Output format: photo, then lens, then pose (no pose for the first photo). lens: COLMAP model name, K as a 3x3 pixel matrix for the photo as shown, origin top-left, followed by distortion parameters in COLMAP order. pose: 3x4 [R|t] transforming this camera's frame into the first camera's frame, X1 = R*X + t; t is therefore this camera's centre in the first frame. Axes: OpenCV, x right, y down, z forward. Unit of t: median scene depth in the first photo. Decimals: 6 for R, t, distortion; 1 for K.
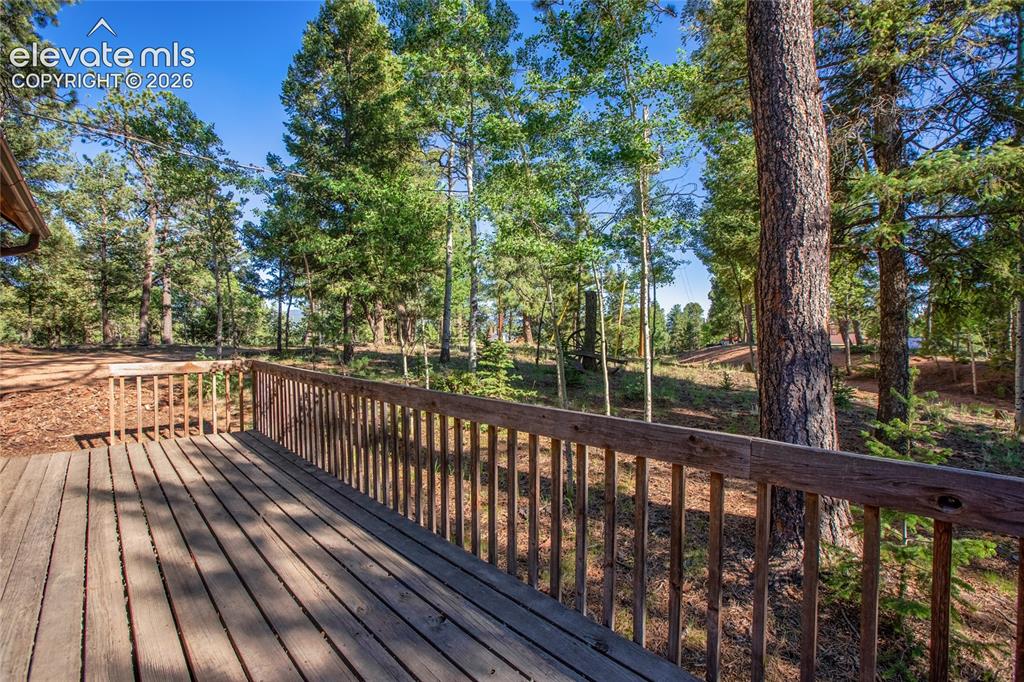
lens RADIAL K [[468.6, 0, 516.5], [0, 468.6, 343.5], [0, 0, 1]] dist [-0.045730, 0.014821]
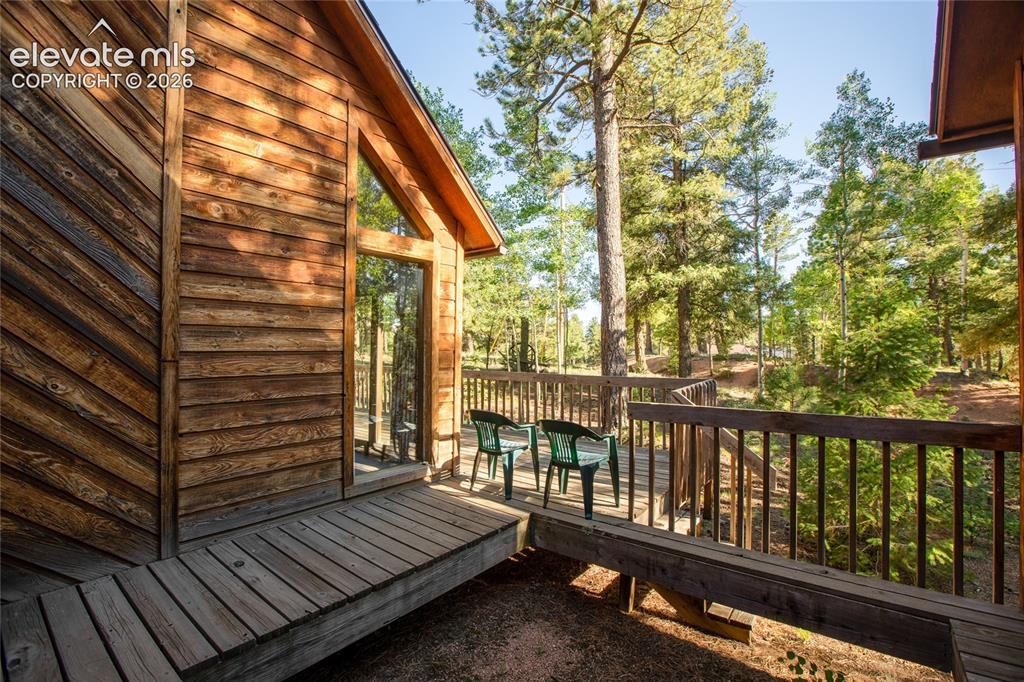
lens RADIAL K [[468.6, 0, 516.5], [0, 468.6, 343.5], [0, 0, 1]] dist [-0.045730, 0.014821]
pose [[0.986988, -0.003491, 0.160758, -0.331734], [0.007034, 0.999745, -0.021476, -0.004460], [-0.160642, 0.022328, 0.986760, -1.442881]]
